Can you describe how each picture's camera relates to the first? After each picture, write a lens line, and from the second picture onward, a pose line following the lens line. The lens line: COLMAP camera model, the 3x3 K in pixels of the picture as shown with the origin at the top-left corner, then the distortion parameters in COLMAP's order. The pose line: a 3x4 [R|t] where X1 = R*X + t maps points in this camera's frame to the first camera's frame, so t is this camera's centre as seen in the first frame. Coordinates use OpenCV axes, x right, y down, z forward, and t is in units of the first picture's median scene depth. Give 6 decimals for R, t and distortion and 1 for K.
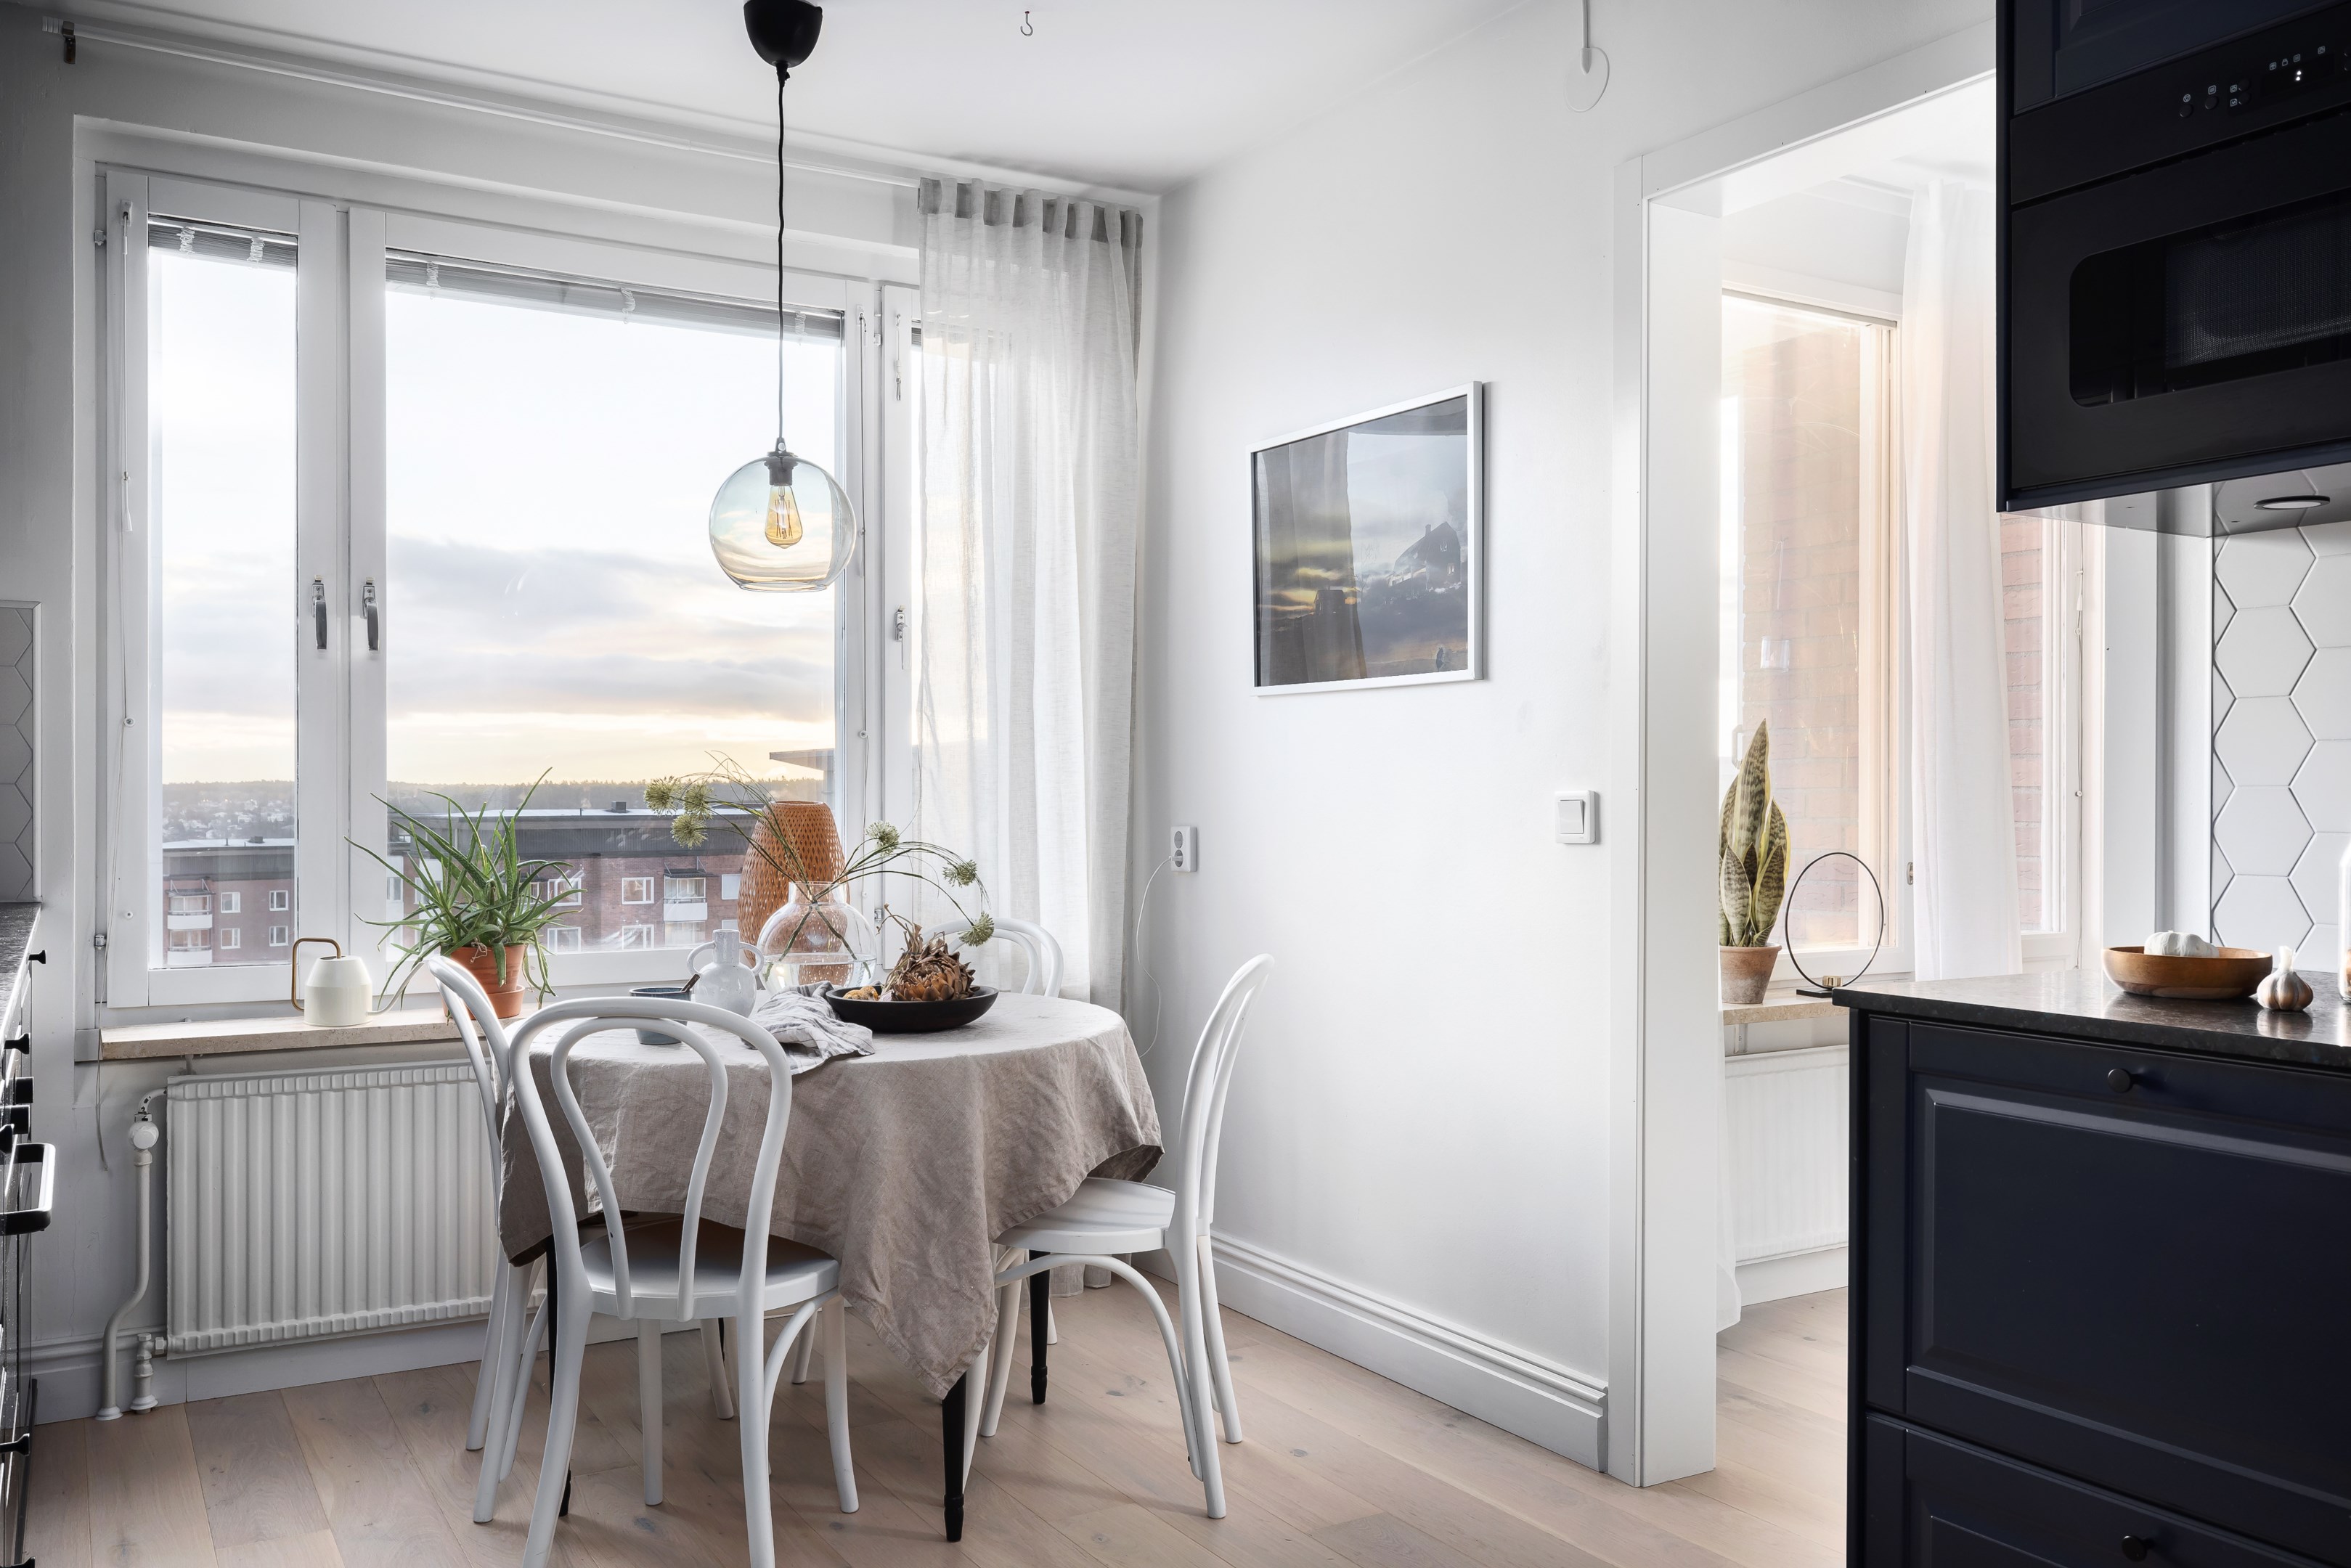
lens RADIAL K [[1888.9, 0, 1168.5], [0, 1888.9, 791.1], [0, 0, 1]] dist [-0.008099, -0.000693]
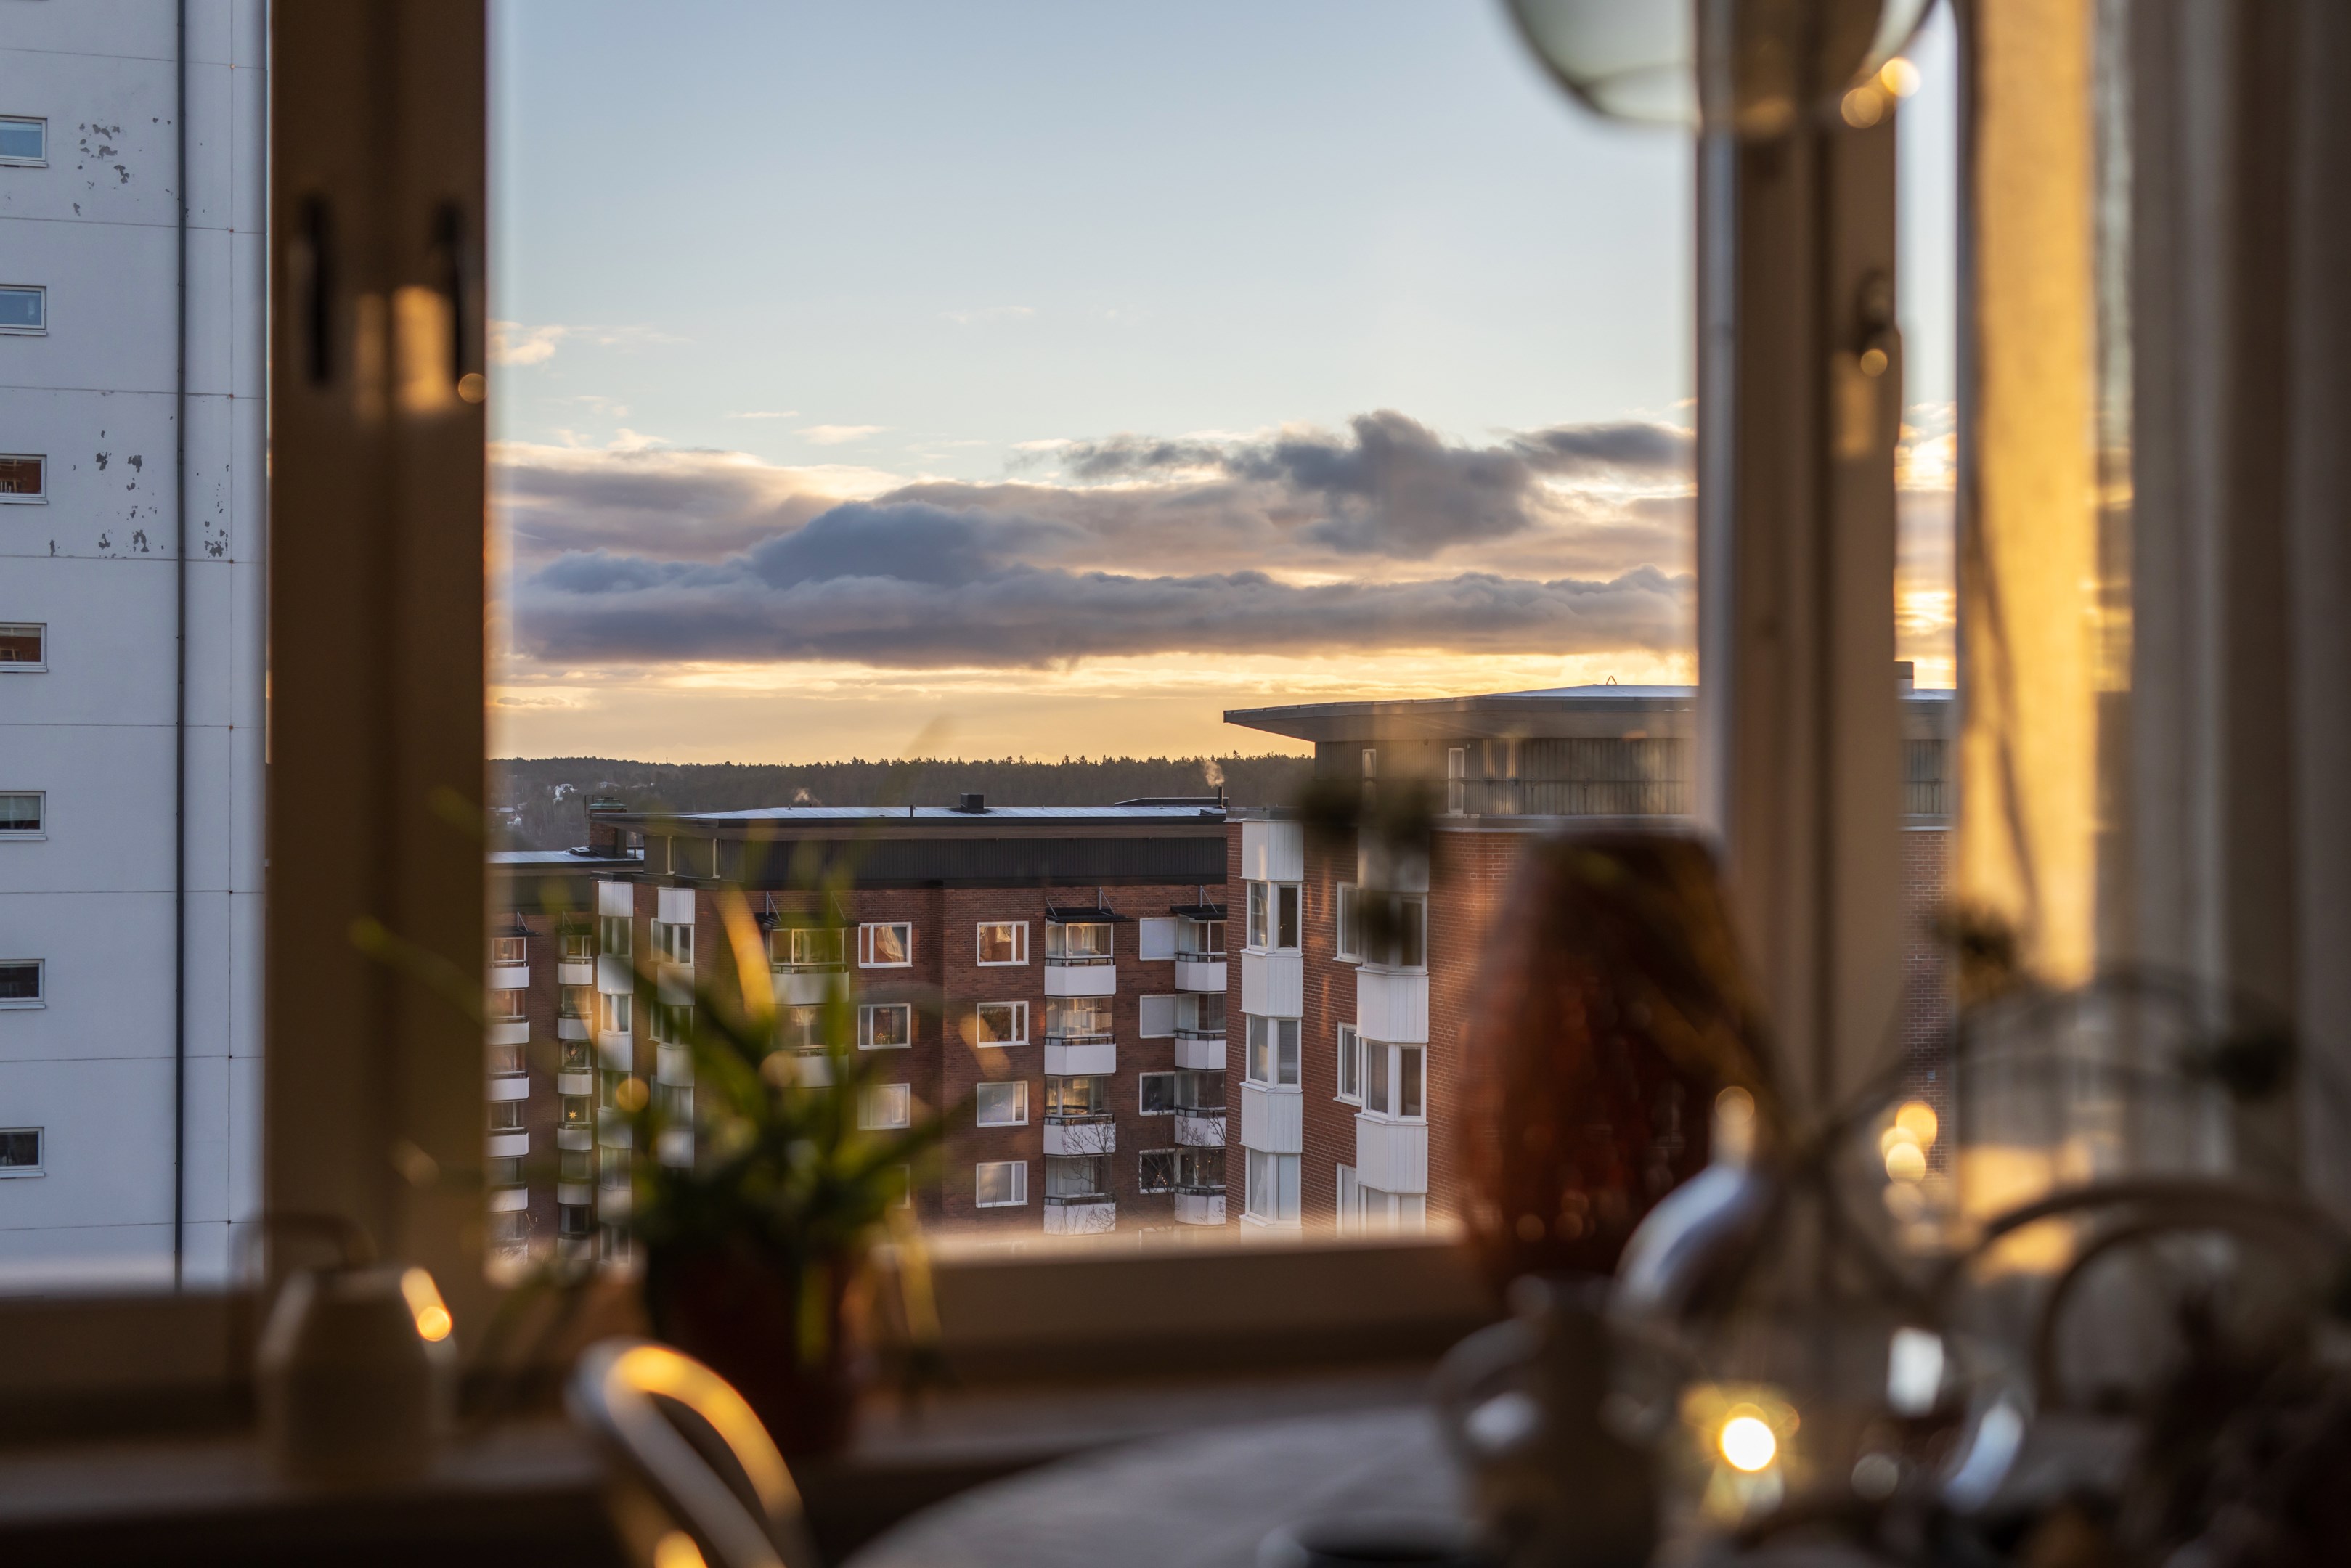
lens RADIAL K [[3270.6, 0, 1180.2], [0, 3270.6, 734.6], [0, 0, 1]] dist [0.006398, 0.000000]
pose [[0.975989, -0.001429, -0.217814, -0.167880], [-0.001398, 0.999917, -0.012822, -0.003435], [0.217815, 0.012818, 0.975906, 0.461639]]
